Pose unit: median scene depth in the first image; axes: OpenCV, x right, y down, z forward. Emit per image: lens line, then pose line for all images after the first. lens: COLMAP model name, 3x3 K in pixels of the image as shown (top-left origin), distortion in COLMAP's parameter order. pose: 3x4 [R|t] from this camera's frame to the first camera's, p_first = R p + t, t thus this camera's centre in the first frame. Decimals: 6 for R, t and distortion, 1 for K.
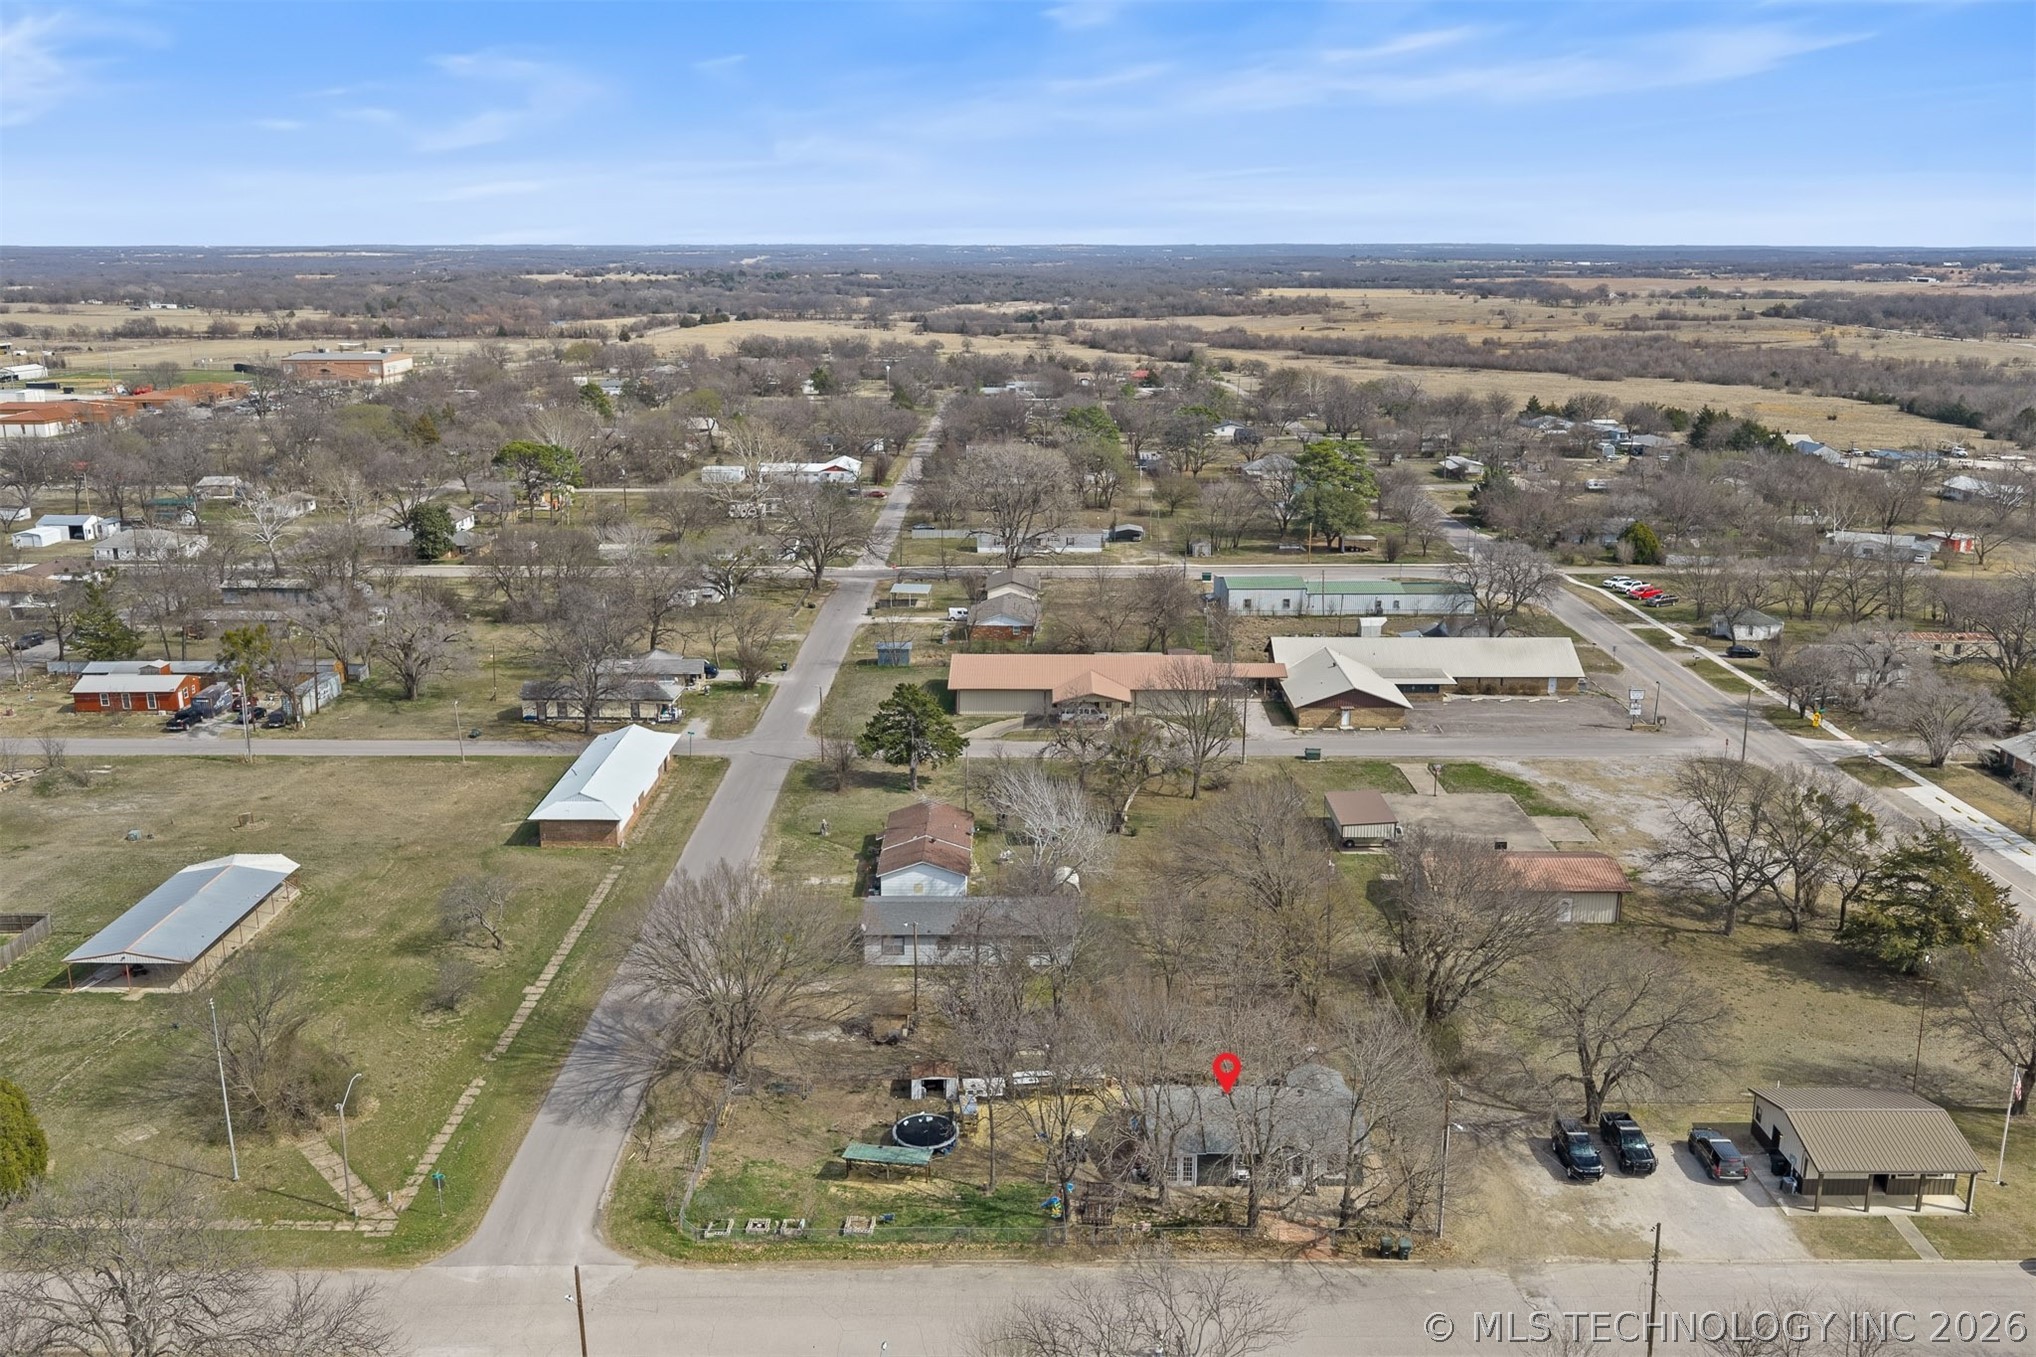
lens RADIAL K [[1761.1, 0, 1018.0], [0, 1761.1, 678.5], [0, 0, 1]] dist [0.001580, 0.002595]
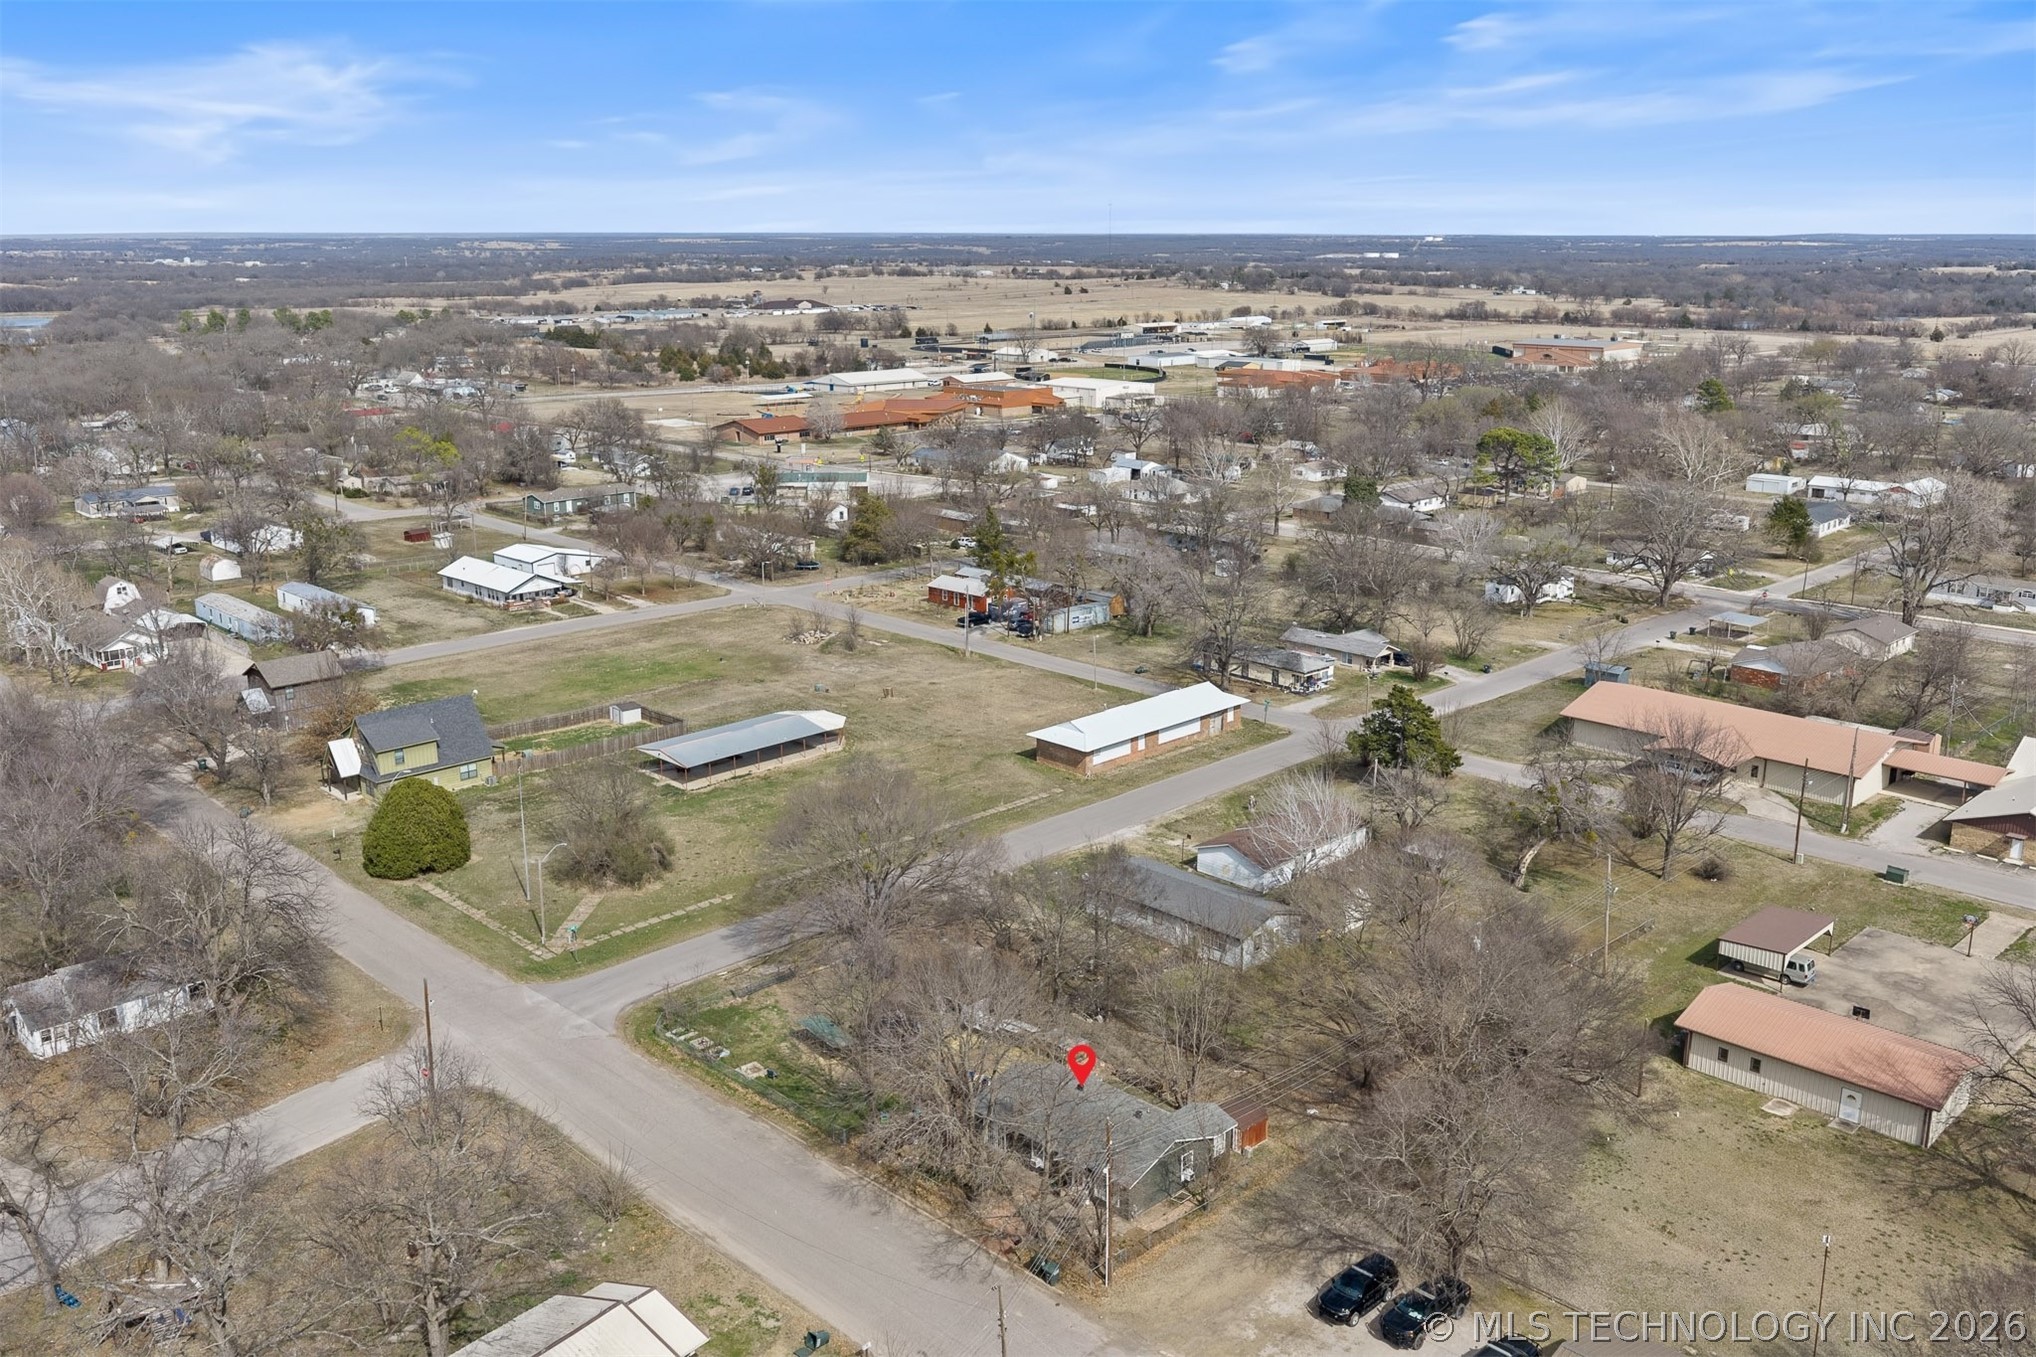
lens RADIAL K [[1761.1, 0, 1018.0], [0, 1761.1, 678.5], [0, 0, 1]] dist [0.001580, 0.002595]
pose [[0.692754, 0.176955, -0.699127, 0.483888], [-0.172788, 0.981920, 0.077320, -0.041907], [0.700168, 0.067237, 0.710805, 0.158216]]
